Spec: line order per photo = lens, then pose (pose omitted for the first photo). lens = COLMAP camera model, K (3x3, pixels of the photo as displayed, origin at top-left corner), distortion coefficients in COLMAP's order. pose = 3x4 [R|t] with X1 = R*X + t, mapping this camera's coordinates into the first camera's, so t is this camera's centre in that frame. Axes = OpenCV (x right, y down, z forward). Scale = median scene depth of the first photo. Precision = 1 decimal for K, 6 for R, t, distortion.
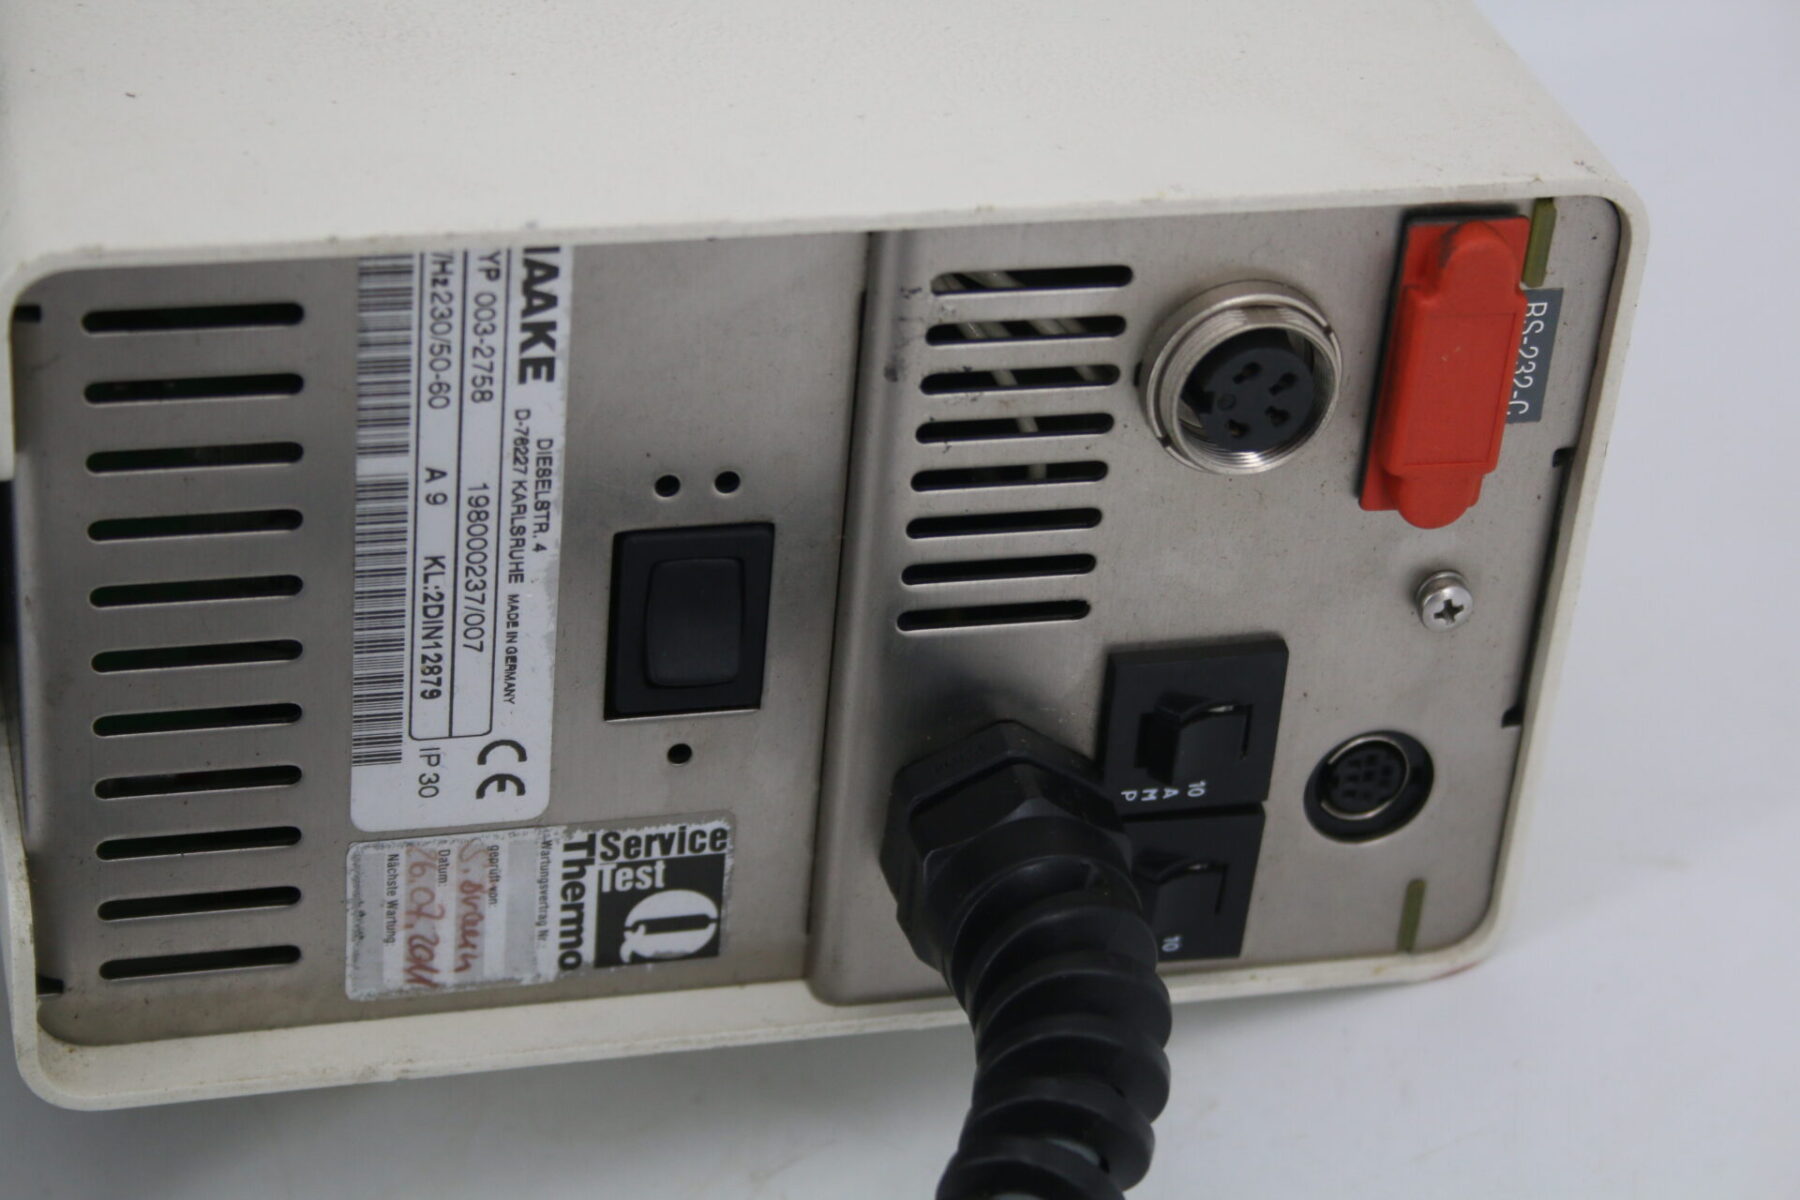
lens RADIAL K [[4230.5, 0, 900.0], [0, 4230.5, 600.0], [0, 0, 1]] dist [0.030313, 0.673145]
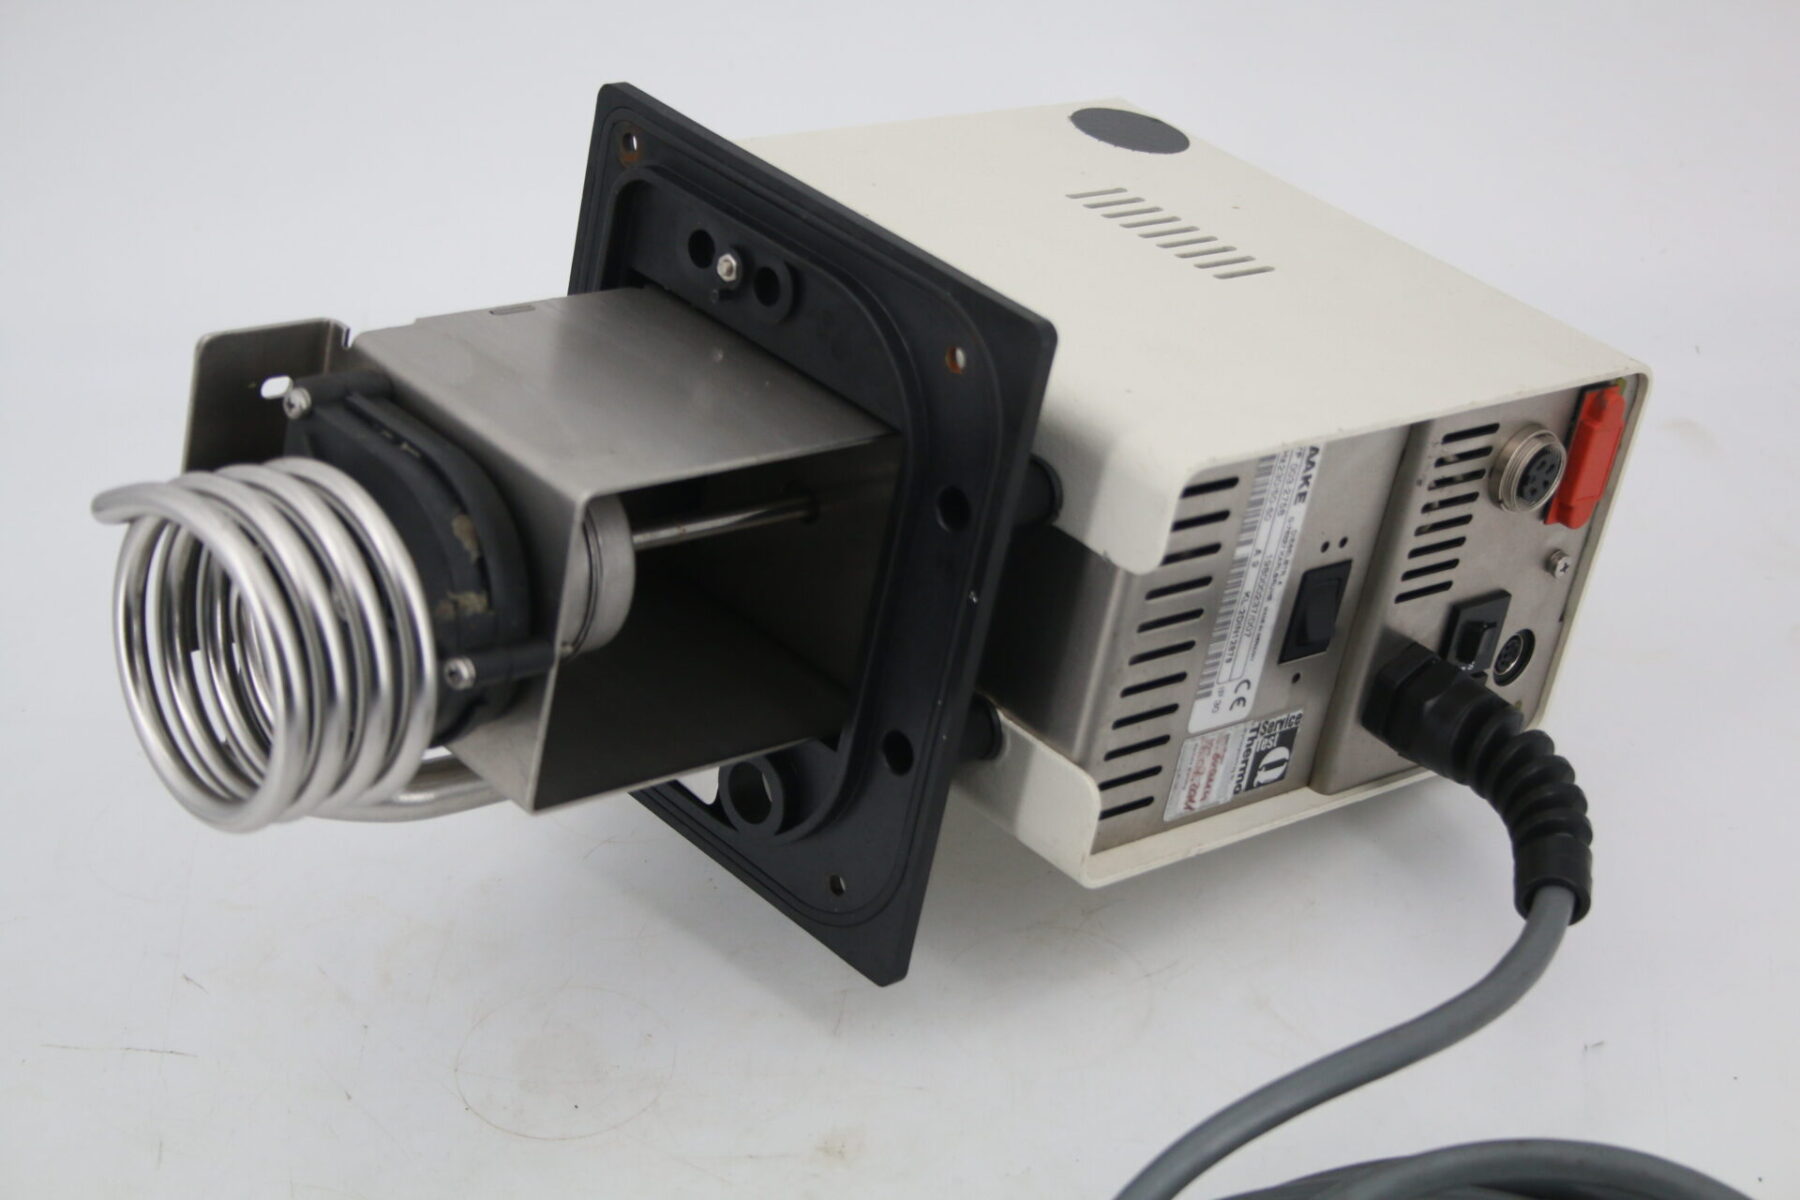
lens RADIAL K [[3469.2, 0, 900.0], [0, 3469.2, 600.0], [0, 0, 1]] dist [-0.040877, -0.172813]
pose [[0.878734, -0.125266, 0.460582, -1.041815], [0.146196, 0.989206, -0.009887, -0.014376], [-0.454372, 0.076023, 0.887562, -0.458794]]
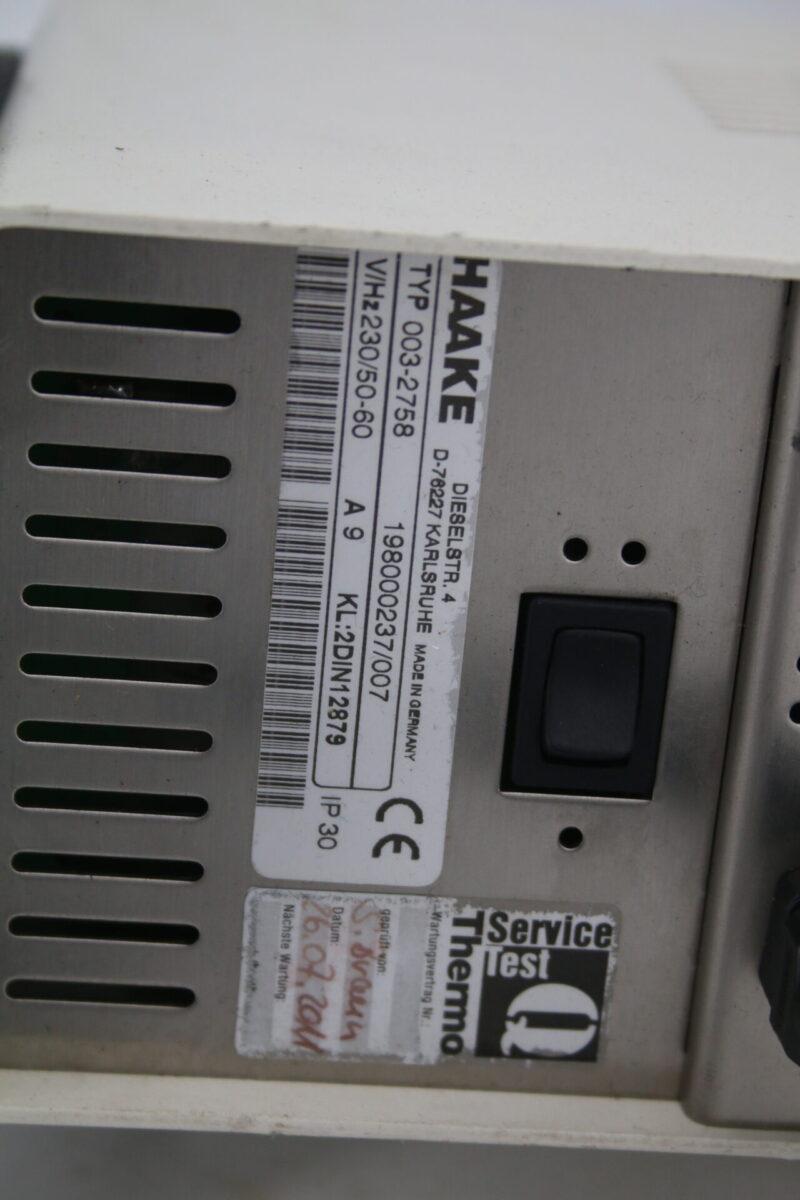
lens RADIAL K [[2820.3, 0, 380.6], [0, 2820.3, 578.7], [0, 0, 1]] dist [0.030313, 0.673145]
pose [[0.980260, 0.067853, -0.185704, 0.027059], [-0.110052, 0.967564, -0.227396, 0.140709], [0.164251, 0.243344, 0.955932, 0.322440]]
